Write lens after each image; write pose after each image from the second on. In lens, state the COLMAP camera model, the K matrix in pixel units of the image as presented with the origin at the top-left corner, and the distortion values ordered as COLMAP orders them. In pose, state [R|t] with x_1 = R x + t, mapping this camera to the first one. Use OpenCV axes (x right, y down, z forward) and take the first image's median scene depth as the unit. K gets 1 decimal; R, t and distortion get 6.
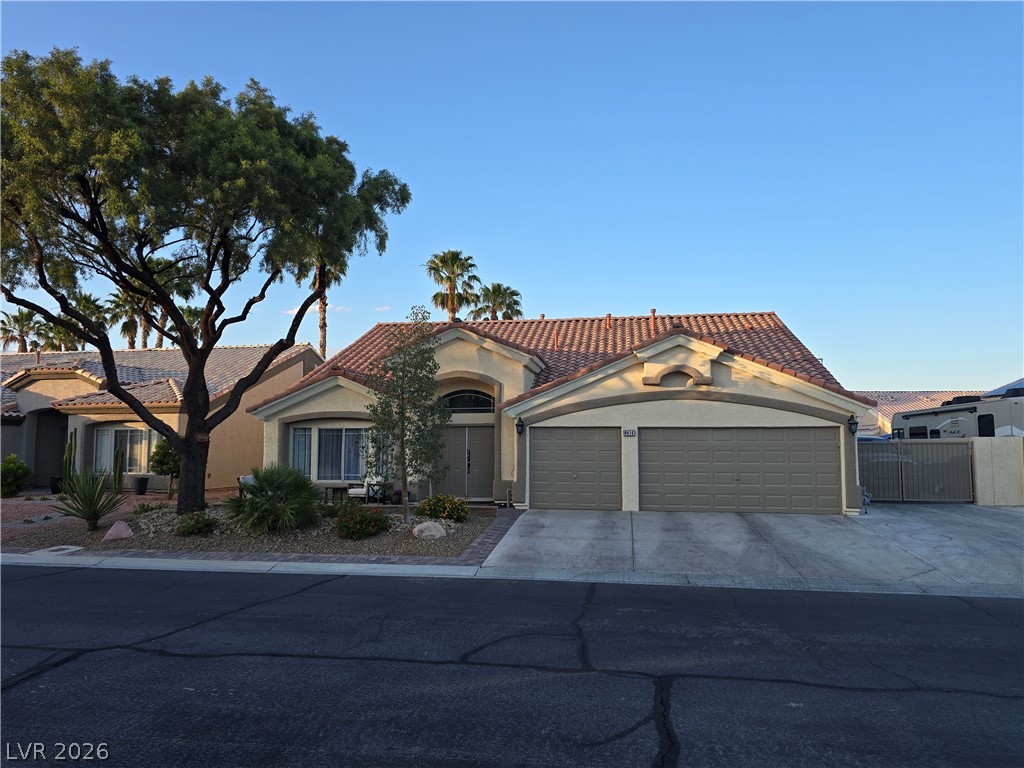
lens RADIAL K [[719.7, 0, 516.9], [0, 719.7, 385.5], [0, 0, 1]] dist [0.068233, -0.055285]
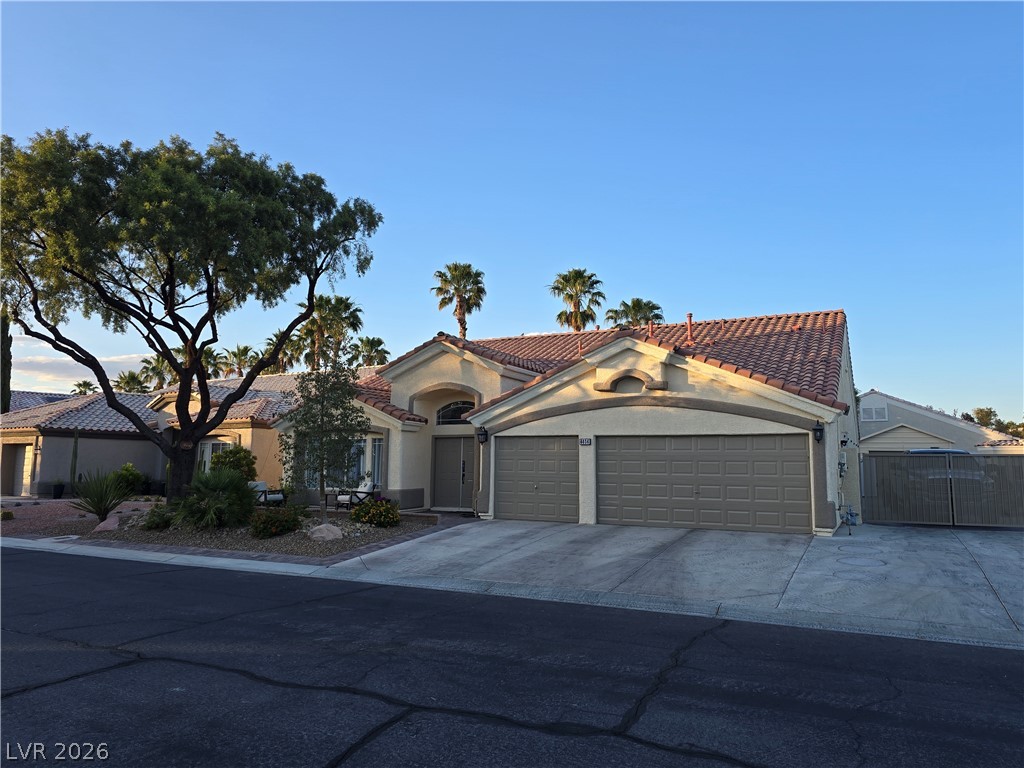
lens RADIAL K [[715.9, 0, 518.0], [0, 715.9, 373.1], [0, 0, 1]] dist [0.098666, -0.100860]
pose [[0.953675, -0.031044, -0.299233, 0.362534], [0.016912, 0.998621, -0.049702, 0.020424], [0.300363, 0.042339, 0.952885, 0.055200]]
